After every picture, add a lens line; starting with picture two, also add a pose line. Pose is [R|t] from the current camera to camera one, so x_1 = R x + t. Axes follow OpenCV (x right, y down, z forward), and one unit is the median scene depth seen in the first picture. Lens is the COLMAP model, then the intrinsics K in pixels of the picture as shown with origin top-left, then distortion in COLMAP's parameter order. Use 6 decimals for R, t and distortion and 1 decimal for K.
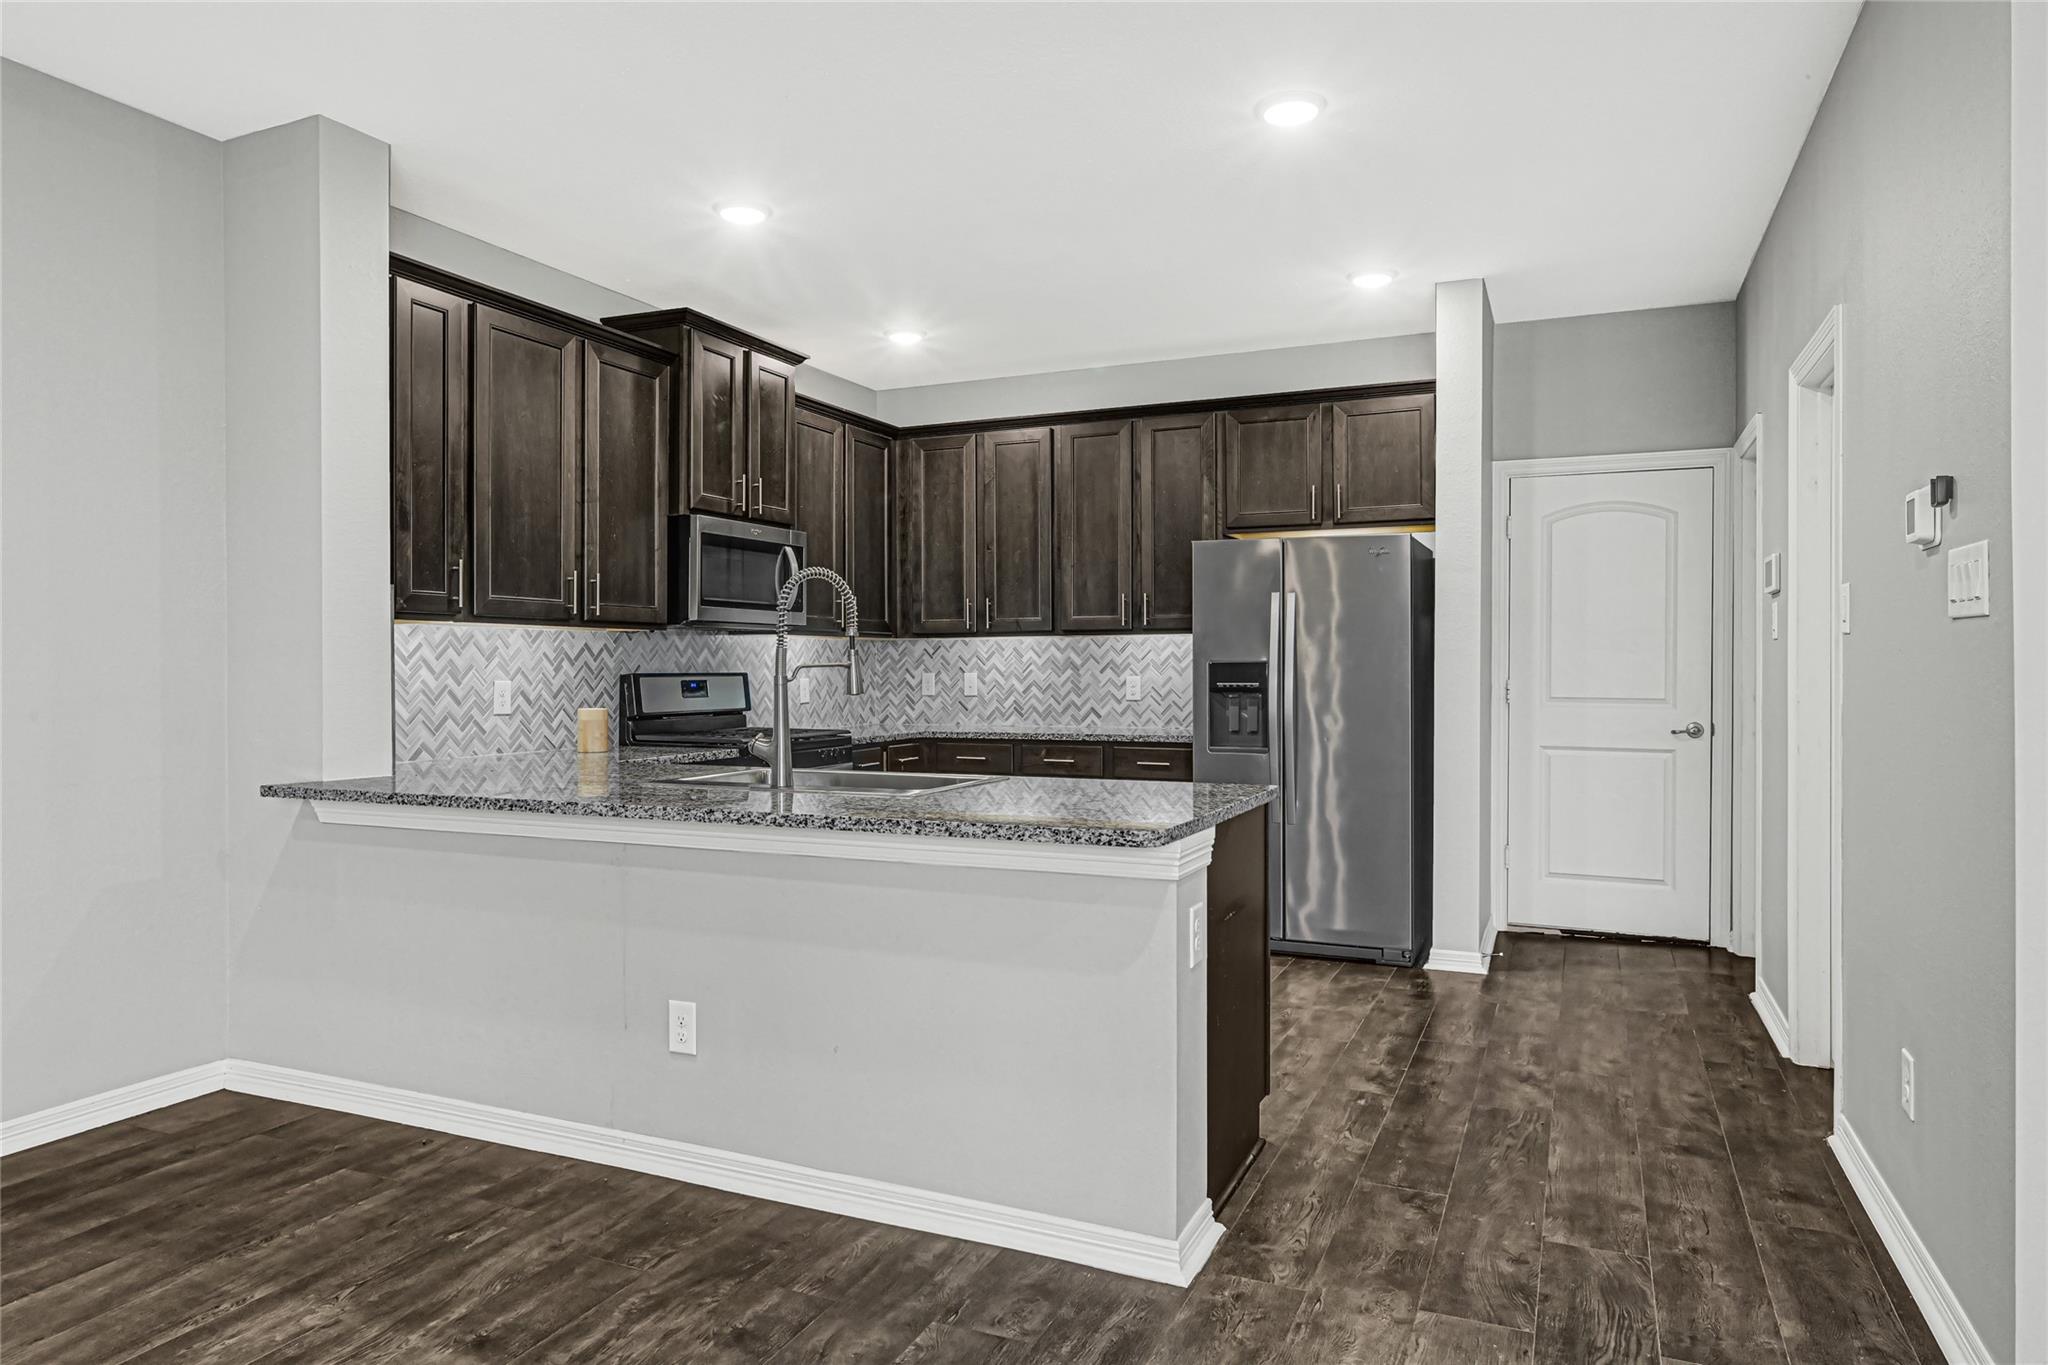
lens RADIAL K [[1259.5, 0, 1028.6], [0, 1259.5, 667.8], [0, 0, 1]] dist [0.004087, -0.003400]
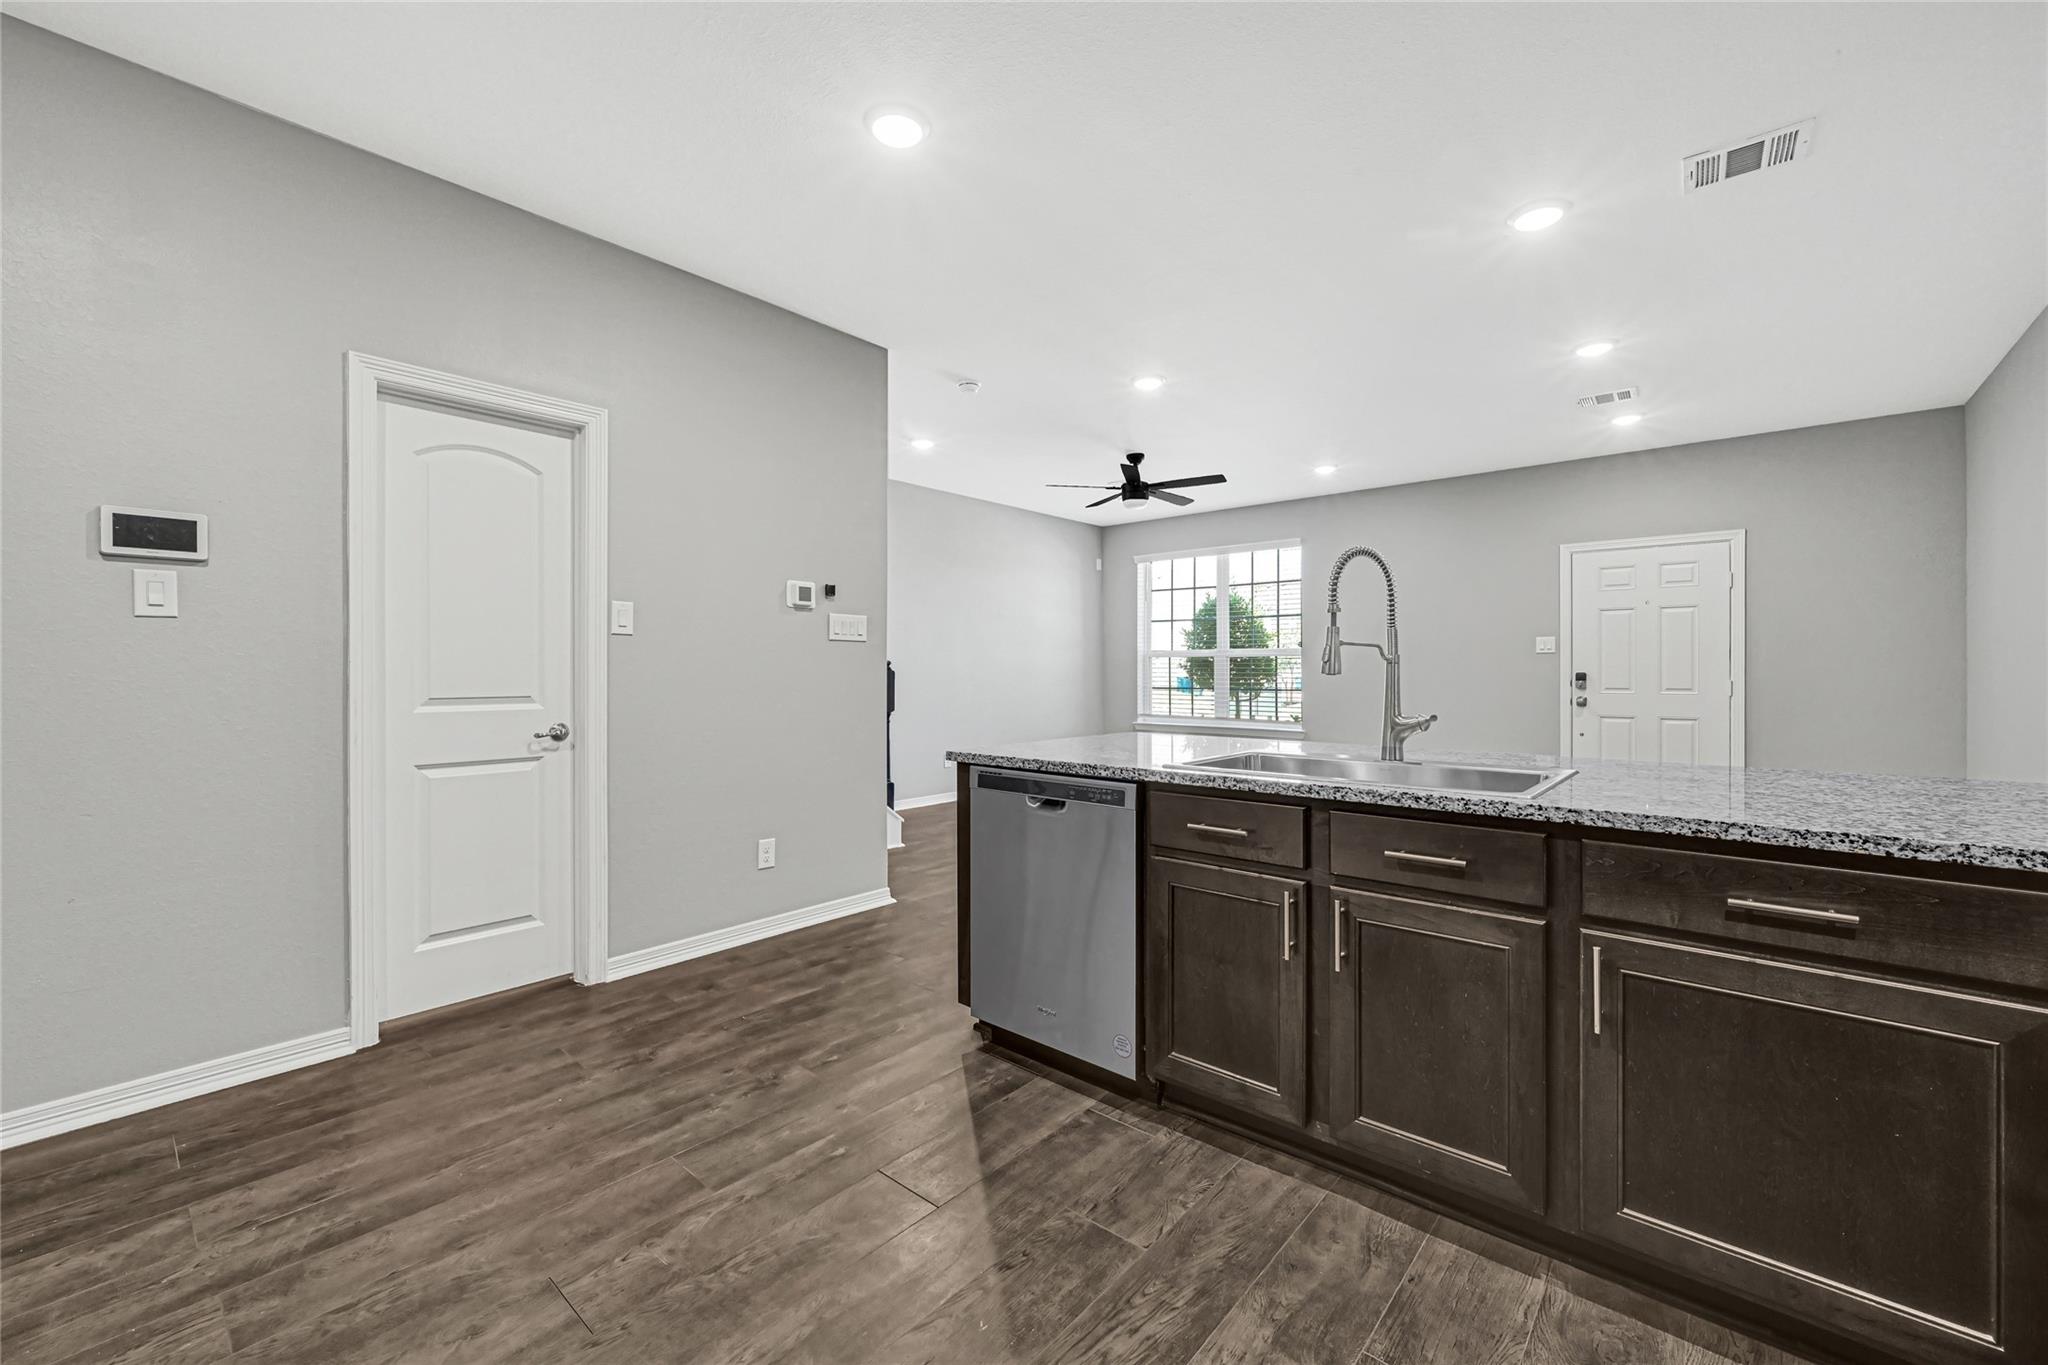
lens RADIAL K [[828.6, 0, 1028.8], [0, 828.6, 674.8], [0, 0, 1]] dist [0.000923, 0.000197]
pose [[-0.955606, 0.001127, 0.294645, -0.079757], [0.003305, 0.999971, 0.006894, 0.011377], [-0.294628, 0.007562, -0.955582, 1.269794]]
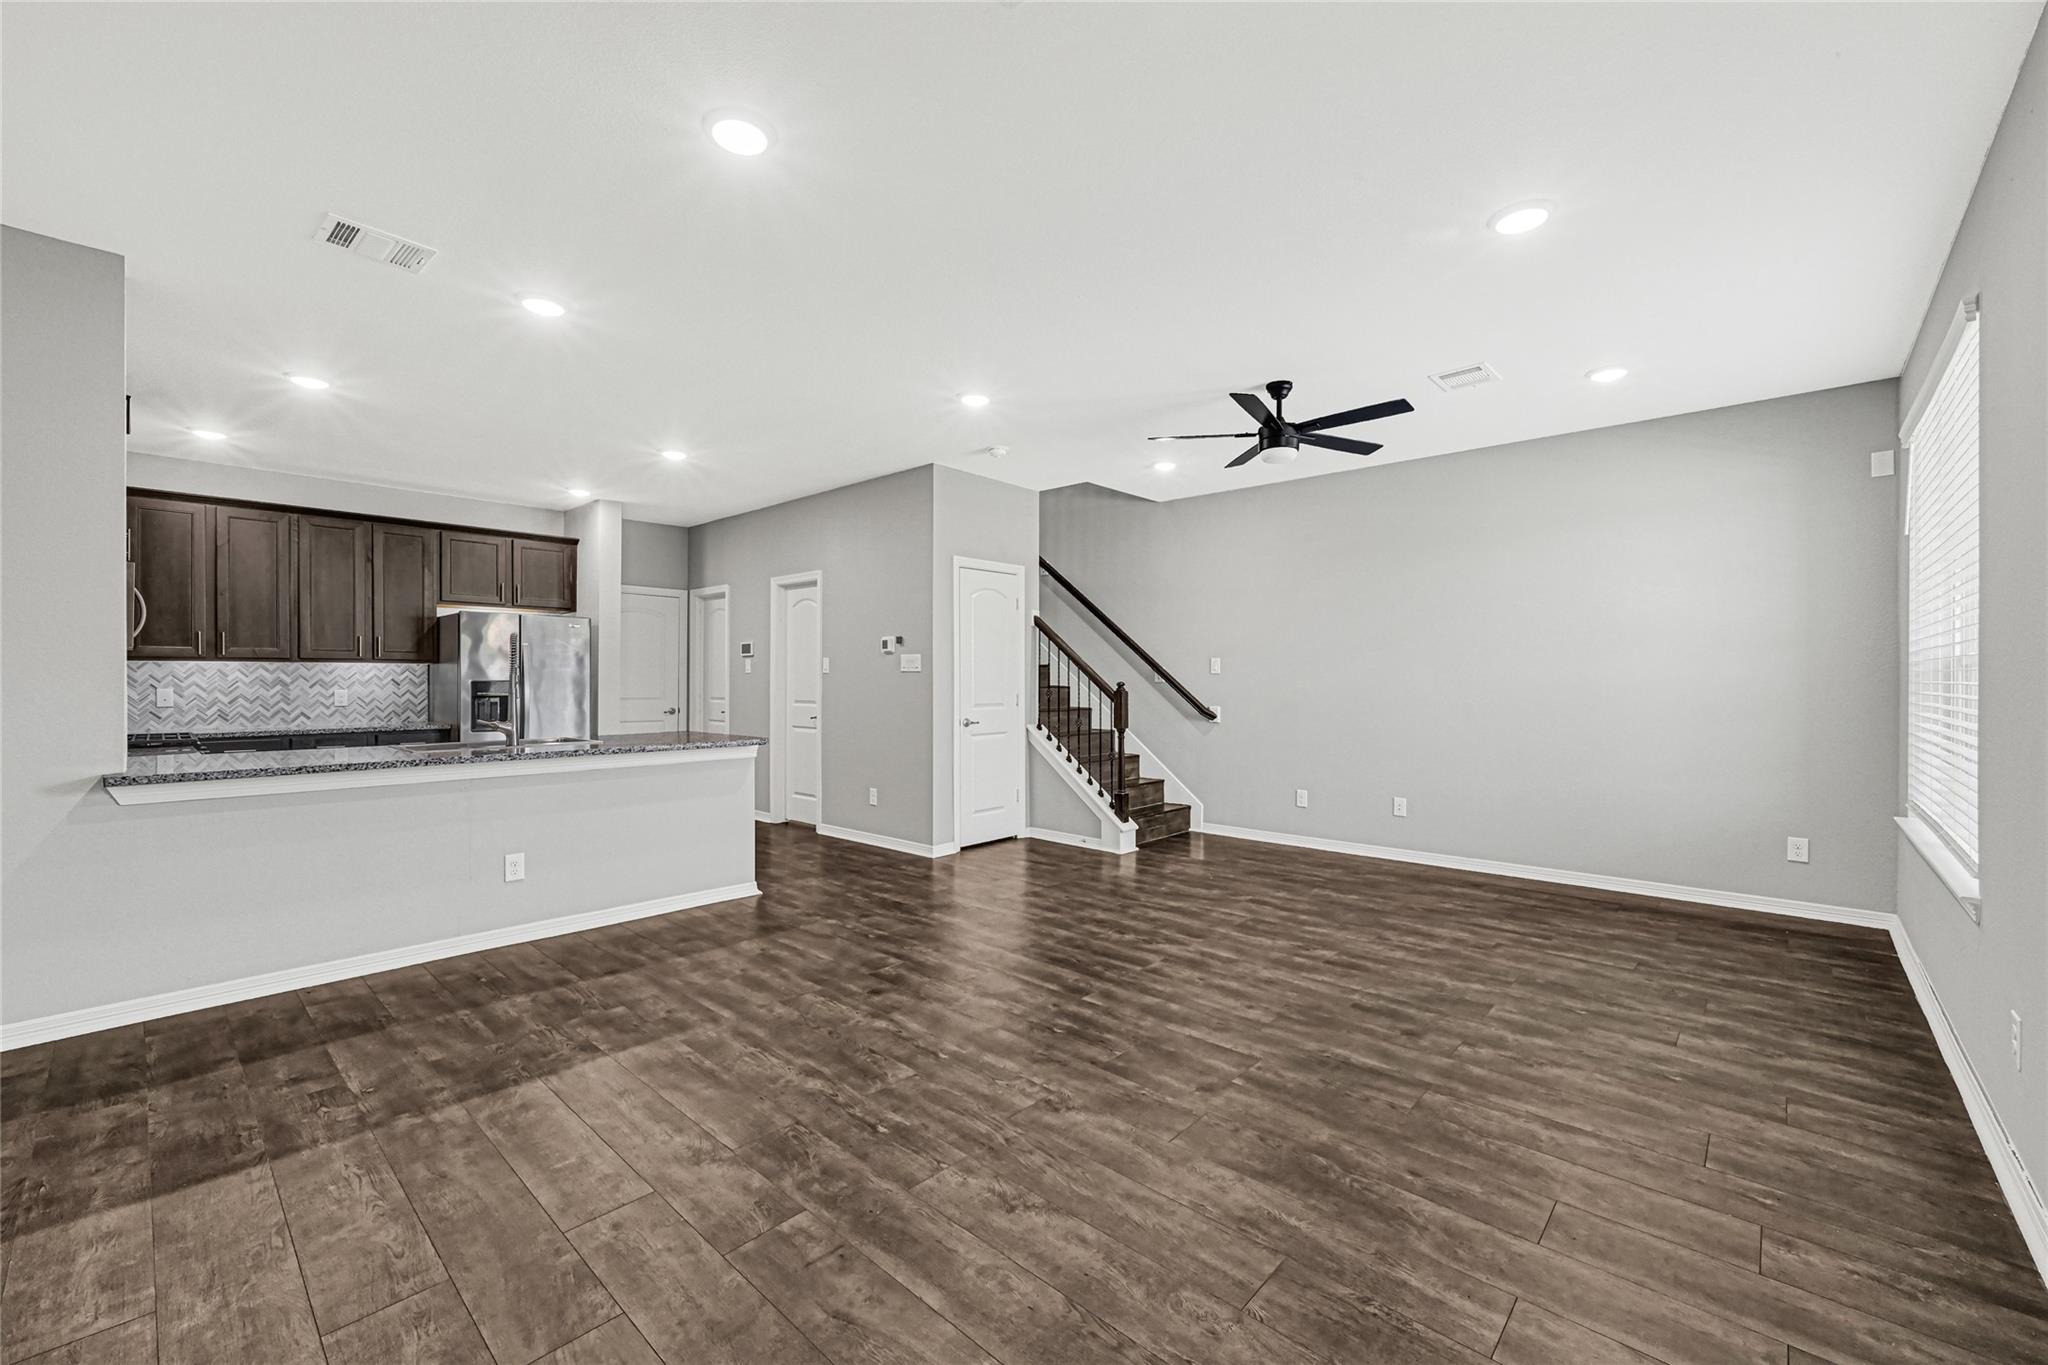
lens RADIAL K [[828.6, 0, 1018.9], [0, 828.6, 690.1], [0, 0, 1]] dist [0.000923, 0.000197]
pose [[0.327508, -0.008192, 0.944813, -0.836423], [0.000760, 0.999964, 0.008407, -0.001188], [-0.944848, -0.002036, 0.327502, -0.113557]]
